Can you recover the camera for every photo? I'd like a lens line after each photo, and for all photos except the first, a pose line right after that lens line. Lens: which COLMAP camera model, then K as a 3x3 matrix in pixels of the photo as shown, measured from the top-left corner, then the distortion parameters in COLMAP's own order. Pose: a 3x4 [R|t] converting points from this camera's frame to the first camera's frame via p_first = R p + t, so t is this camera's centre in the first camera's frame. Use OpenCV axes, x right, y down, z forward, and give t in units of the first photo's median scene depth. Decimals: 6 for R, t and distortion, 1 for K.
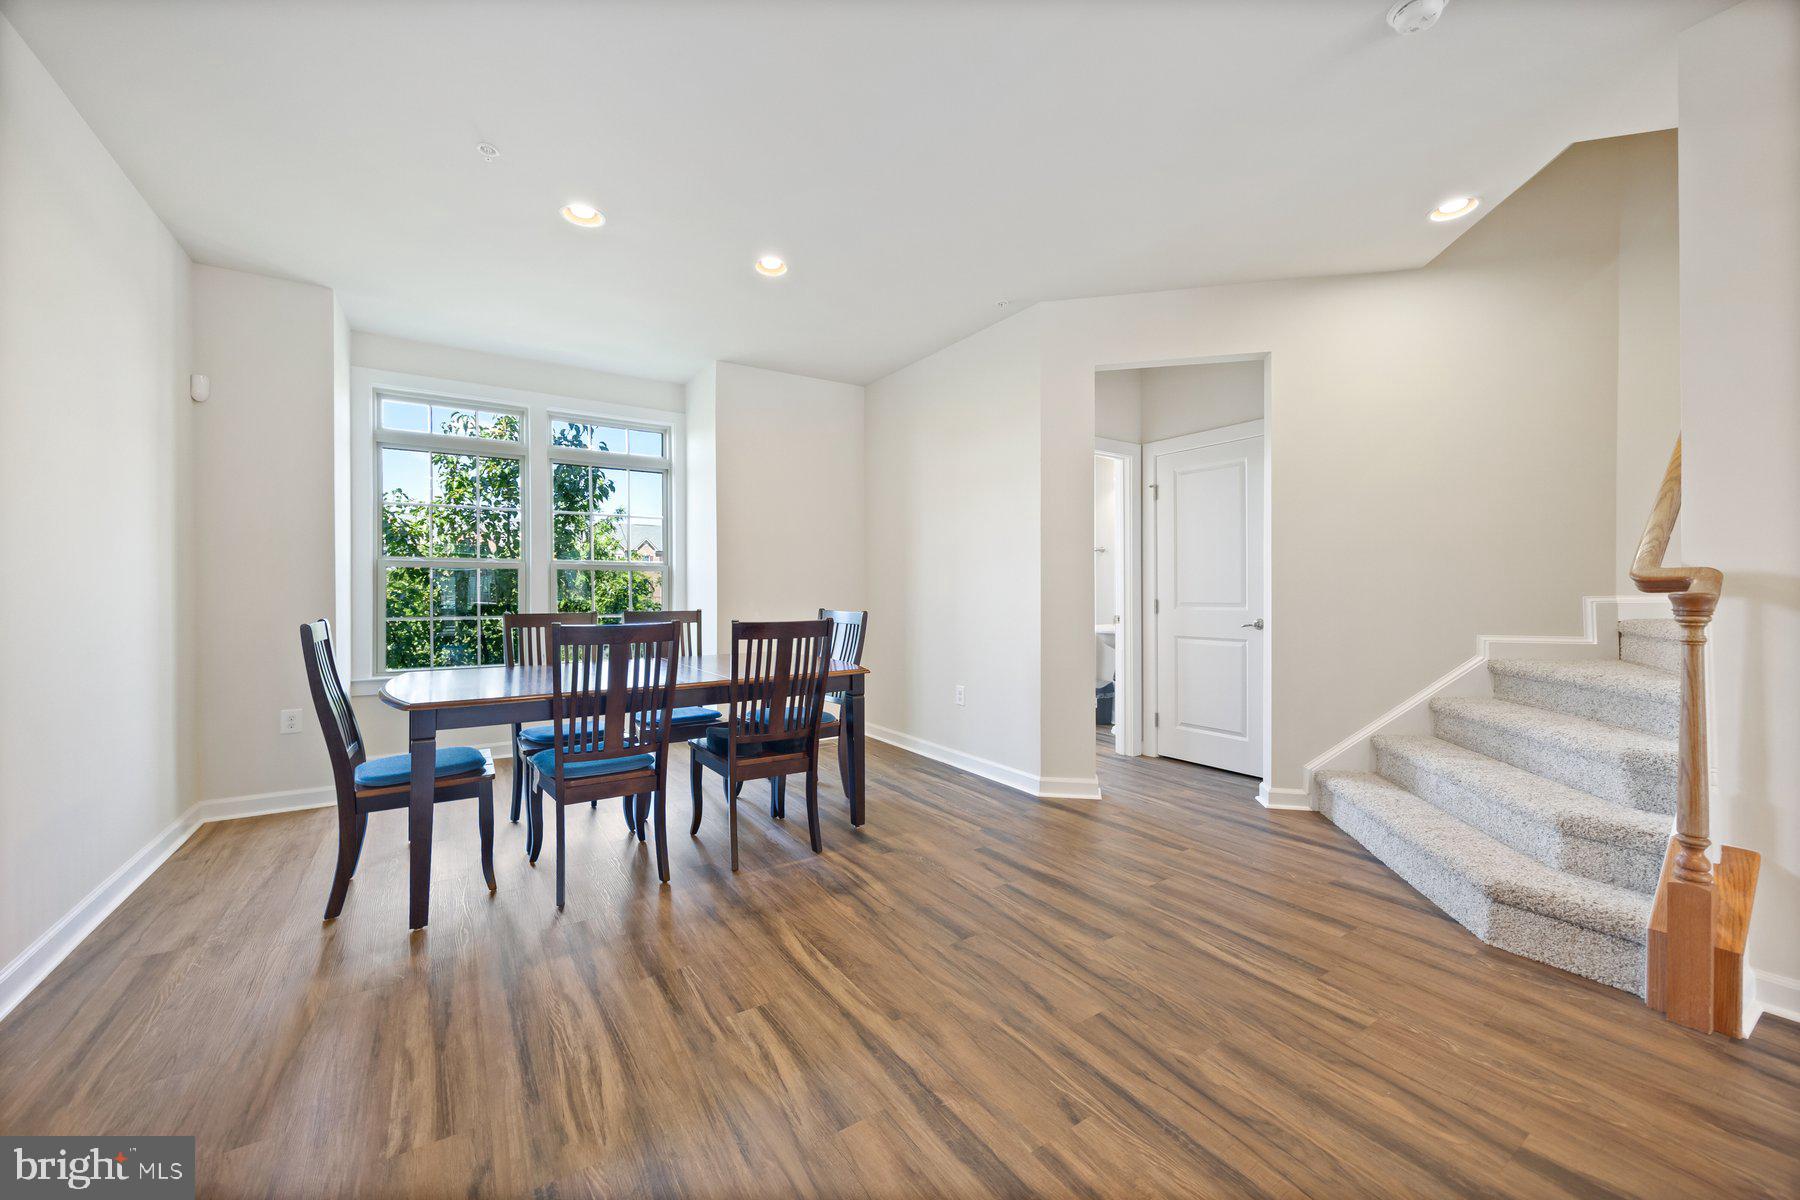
lens RADIAL K [[702.0, 0, 896.0], [0, 702.0, 589.2], [0, 0, 1]] dist [-0.000887, -0.000165]
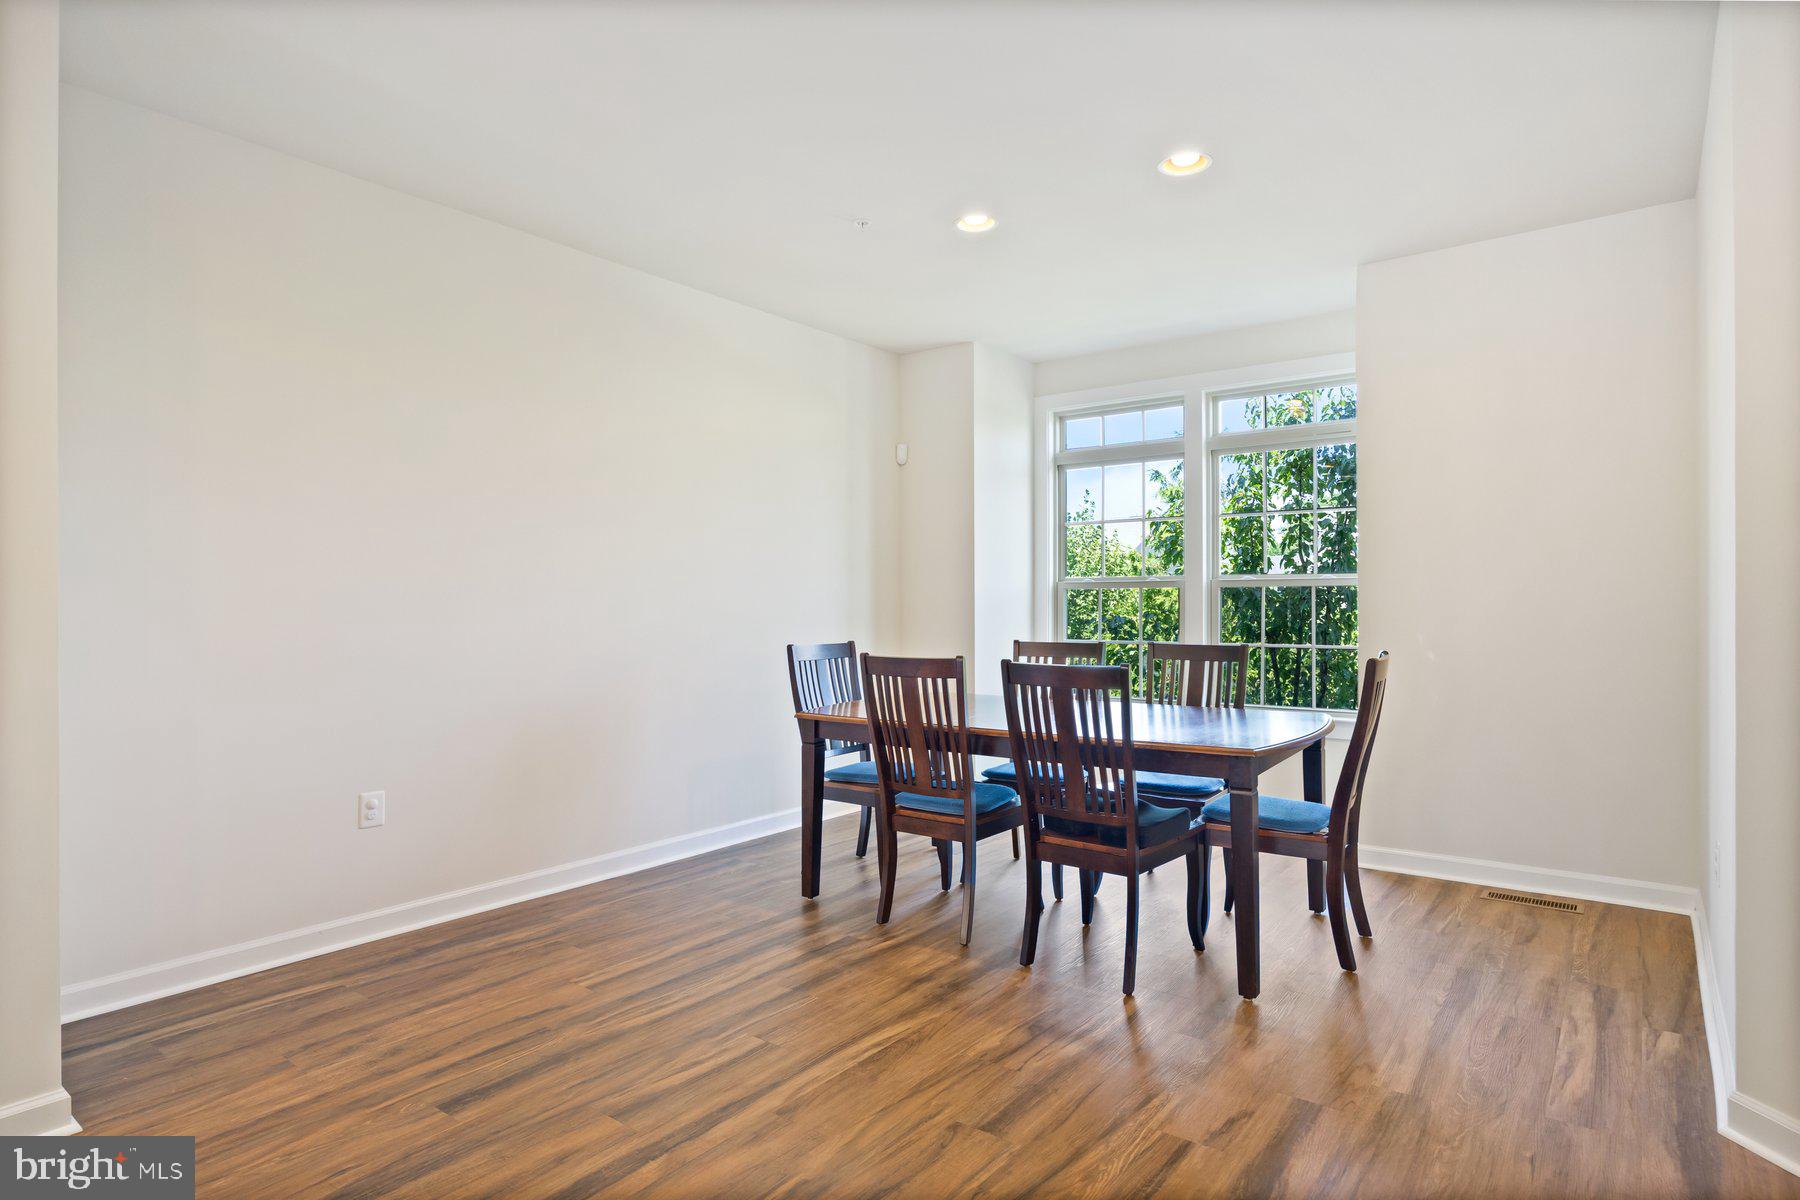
lens RADIAL K [[983.6, 0, 897.7], [0, 983.6, 601.2], [0, 0, 1]] dist [-0.000919, -0.000881]
pose [[0.336086, -0.000194, -0.941831, 0.918875], [-0.006759, 0.999974, -0.002618, -0.023962], [0.941807, 0.007246, 0.336076, 0.541511]]
